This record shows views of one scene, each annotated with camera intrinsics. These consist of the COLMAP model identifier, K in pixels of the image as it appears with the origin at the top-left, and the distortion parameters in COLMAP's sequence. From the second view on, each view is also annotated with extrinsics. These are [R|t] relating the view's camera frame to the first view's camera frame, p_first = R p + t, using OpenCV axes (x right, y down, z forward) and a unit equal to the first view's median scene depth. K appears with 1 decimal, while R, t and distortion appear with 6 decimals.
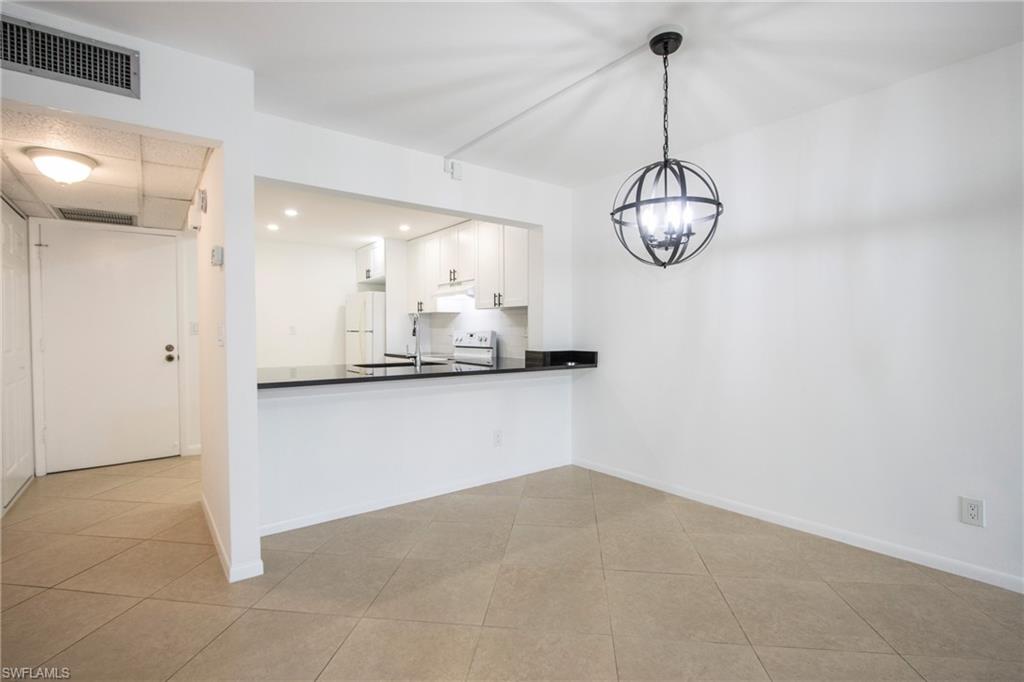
lens RADIAL K [[478.2, 0, 515.2], [0, 478.2, 346.4], [0, 0, 1]] dist [-0.010010, 0.000868]
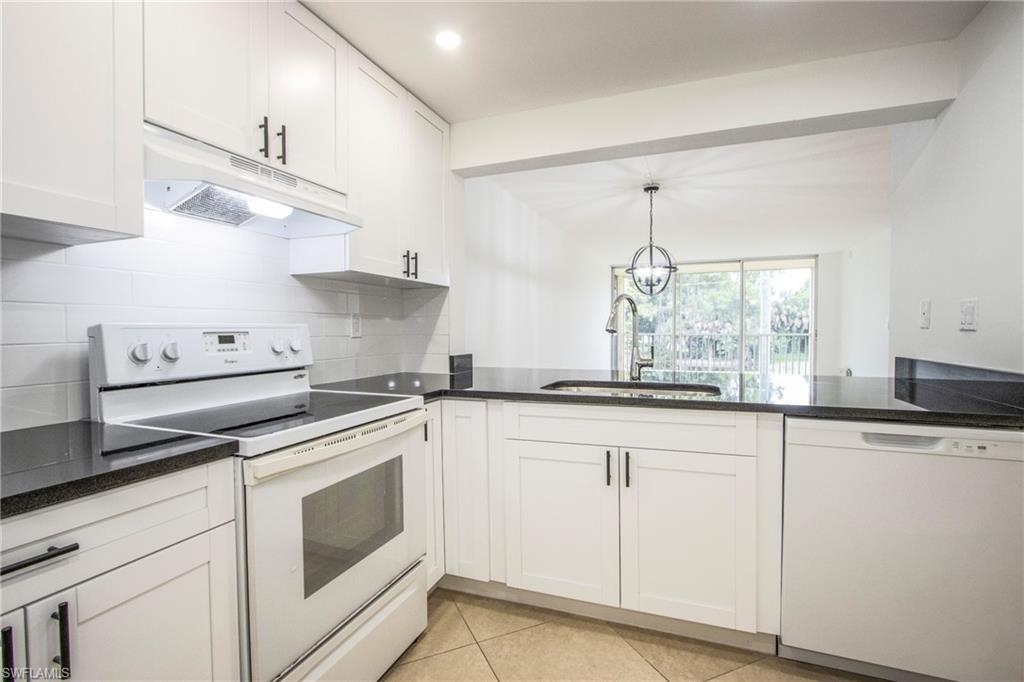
lens RADIAL K [[478.2, 0, 517.7], [0, 478.2, 338.4], [0, 0, 1]] dist [-0.010010, 0.000868]
pose [[-0.510920, -0.026698, 0.859213, -0.474670], [0.013297, 0.999153, 0.038954, -0.034178], [-0.859525, 0.031327, -0.510132, 1.037270]]
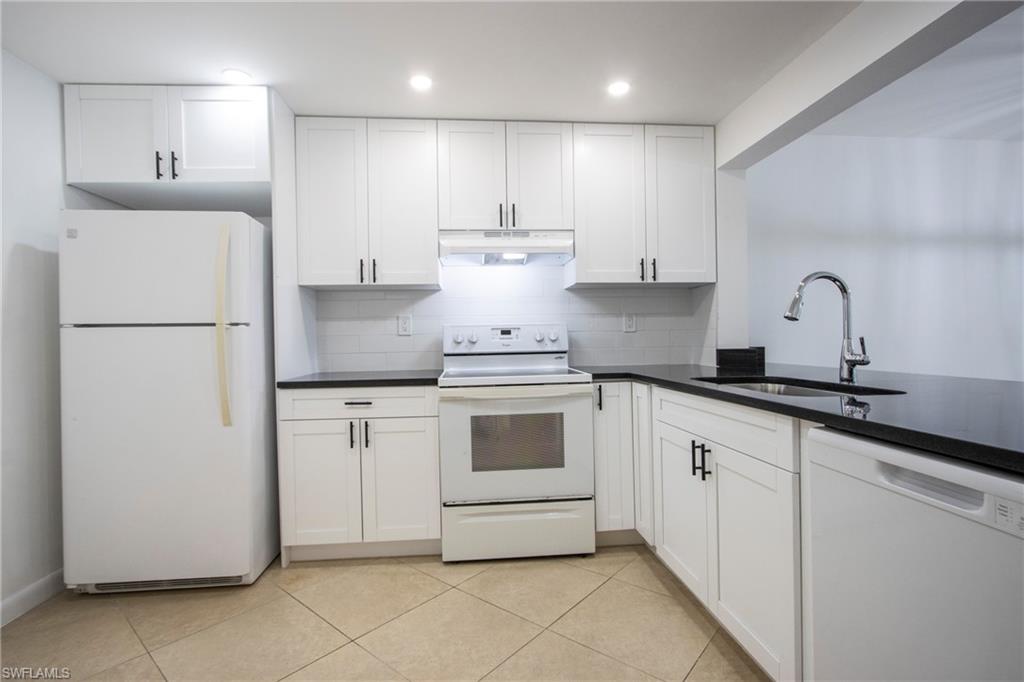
lens RADIAL K [[478.2, 0, 505.1], [0, 478.2, 335.9], [0, 0, 1]] dist [-0.010010, 0.000868]
pose [[0.540232, -0.018229, 0.841319, -0.571776], [0.037752, 0.999284, -0.002590, -0.018095], [-0.840669, 0.033161, 0.540533, 0.737553]]
